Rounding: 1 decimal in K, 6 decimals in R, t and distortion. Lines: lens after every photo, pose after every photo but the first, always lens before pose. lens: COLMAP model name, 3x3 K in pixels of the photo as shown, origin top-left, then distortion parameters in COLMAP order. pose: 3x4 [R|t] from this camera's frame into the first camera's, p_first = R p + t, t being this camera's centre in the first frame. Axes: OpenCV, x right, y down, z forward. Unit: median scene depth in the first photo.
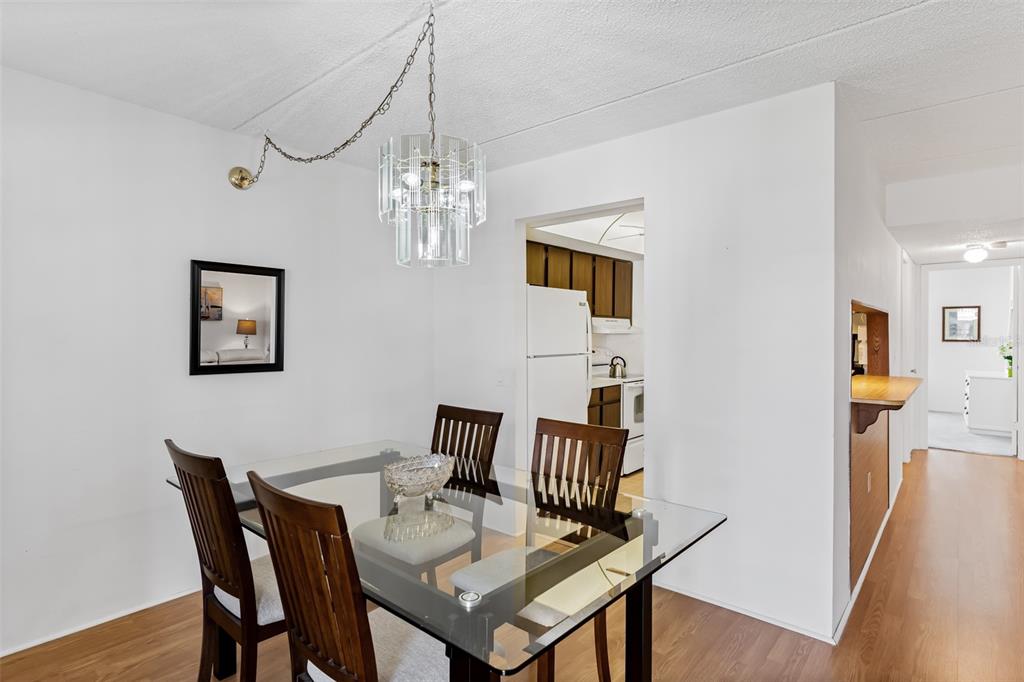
lens RADIAL K [[534.5, 0, 505.6], [0, 534.5, 339.8], [0, 0, 1]] dist [-0.001174, 0.003097]
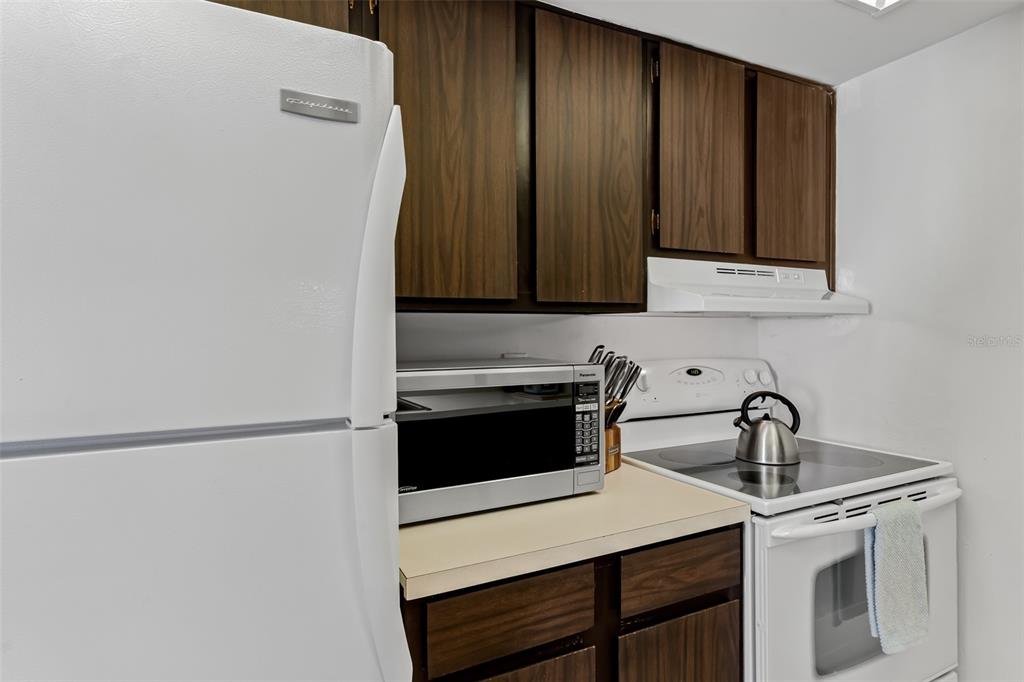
lens RADIAL K [[534.5, 0, 510.4], [0, 534.5, 332.5], [0, 0, 1]] dist [-0.001174, 0.003097]
pose [[0.914870, -0.014463, -0.403489, 0.248156], [0.007591, 0.999798, -0.018627, 0.003767], [0.403677, 0.013978, 0.914795, 0.838780]]
